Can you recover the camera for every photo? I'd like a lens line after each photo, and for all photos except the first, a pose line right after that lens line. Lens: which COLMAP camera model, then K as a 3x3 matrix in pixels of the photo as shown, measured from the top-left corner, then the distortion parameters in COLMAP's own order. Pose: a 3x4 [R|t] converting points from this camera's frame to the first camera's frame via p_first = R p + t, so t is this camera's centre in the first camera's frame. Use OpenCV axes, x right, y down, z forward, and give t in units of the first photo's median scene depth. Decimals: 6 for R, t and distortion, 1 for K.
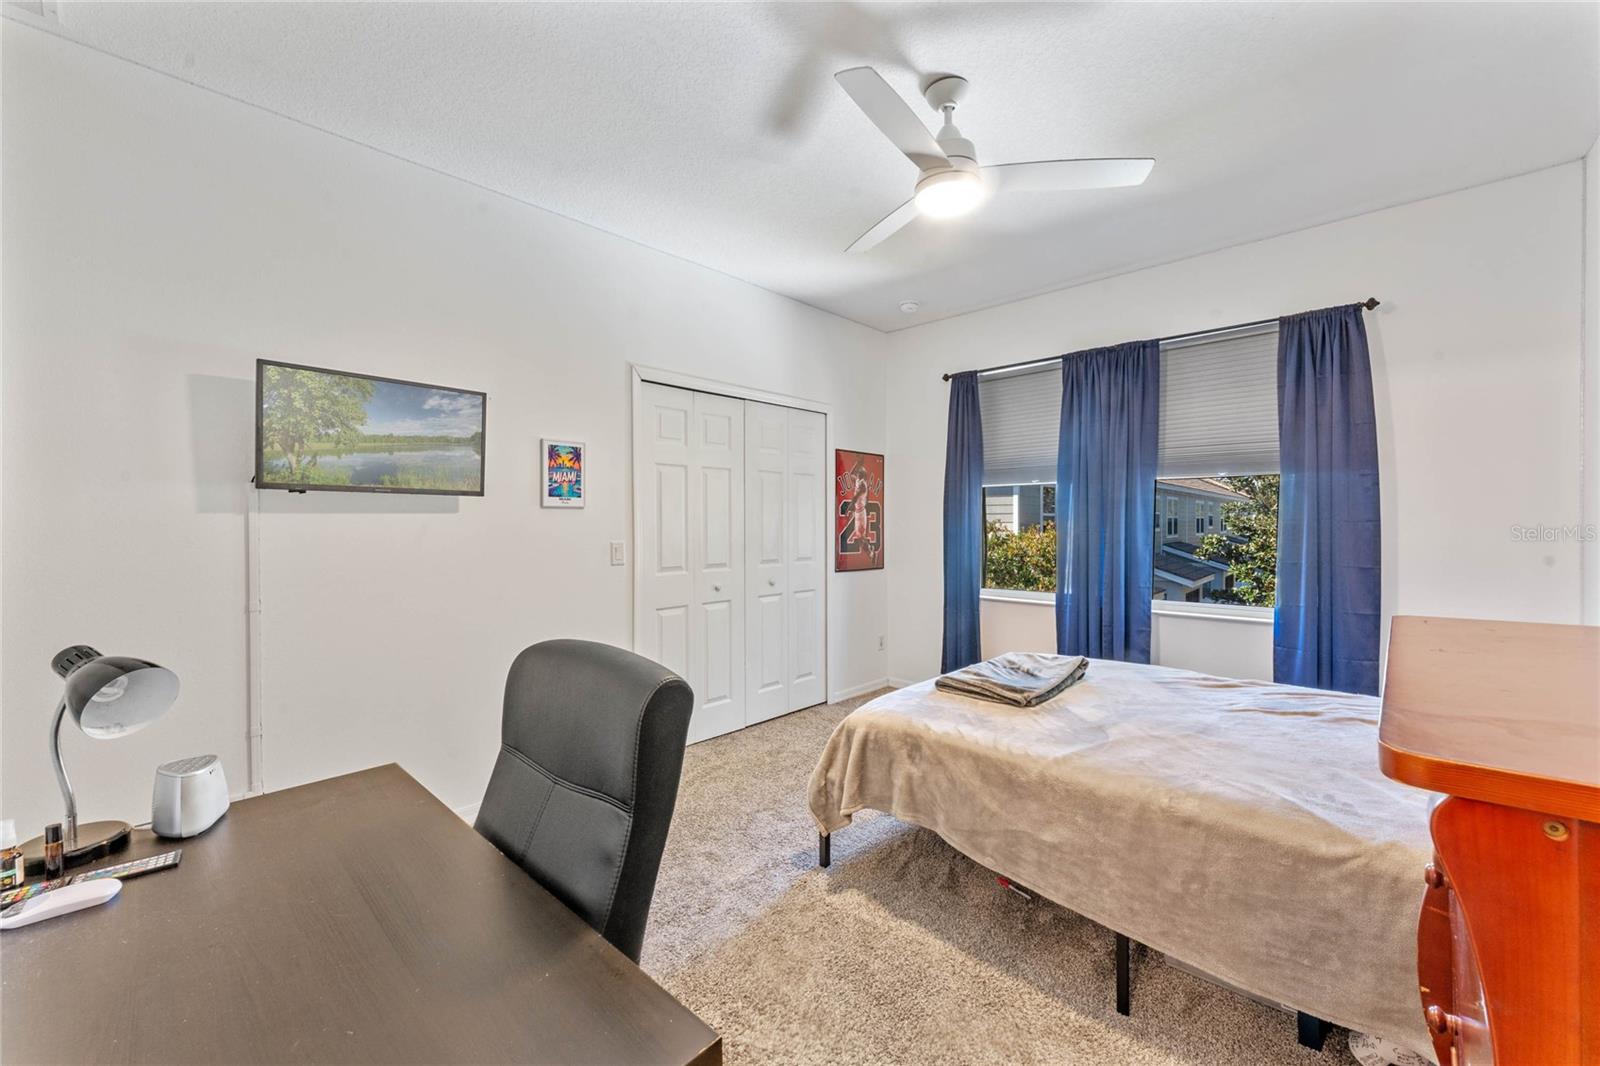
lens RADIAL K [[638.1, 0, 800.0], [0, 638.1, 533.0], [0, 0, 1]] dist [0.001873, 0.000101]
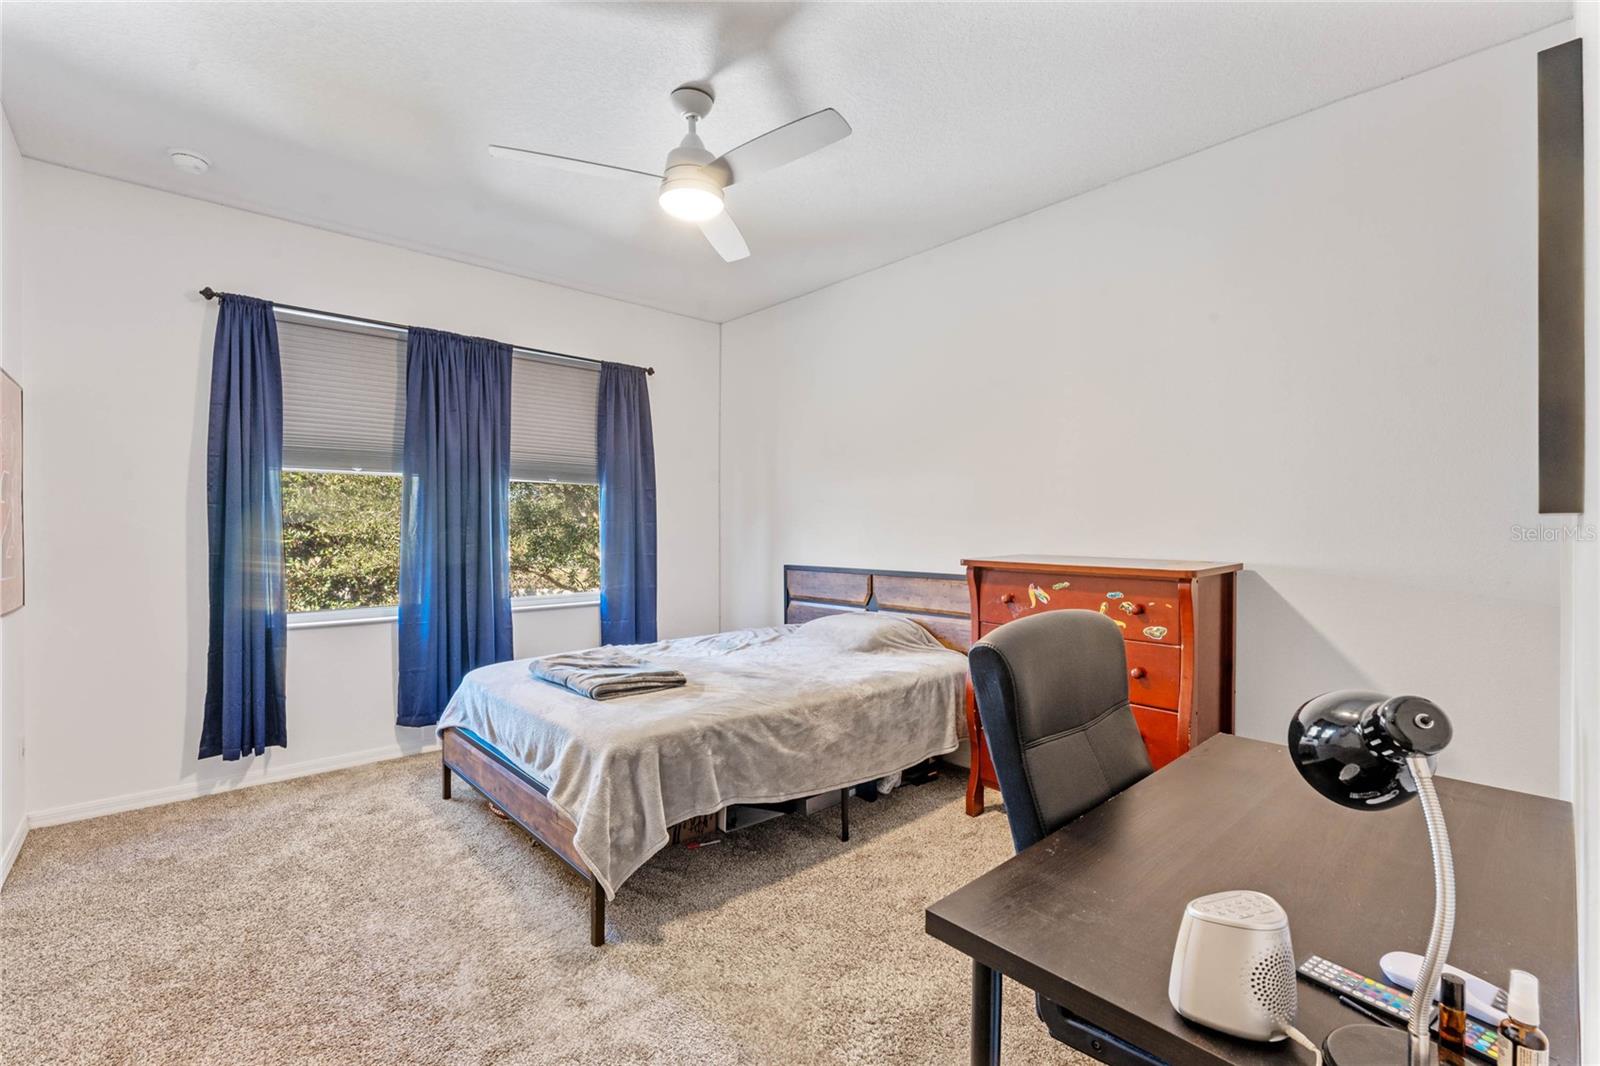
lens RADIAL K [[701.5, 0, 800.3], [0, 701.5, 539.3], [0, 0, 1]] dist [-0.000248, 0.000228]
pose [[0.080376, -0.012387, 0.996688, -0.547446], [0.015666, 0.999815, 0.011163, 0.005850], [-0.996641, 0.014717, 0.080555, 0.453194]]
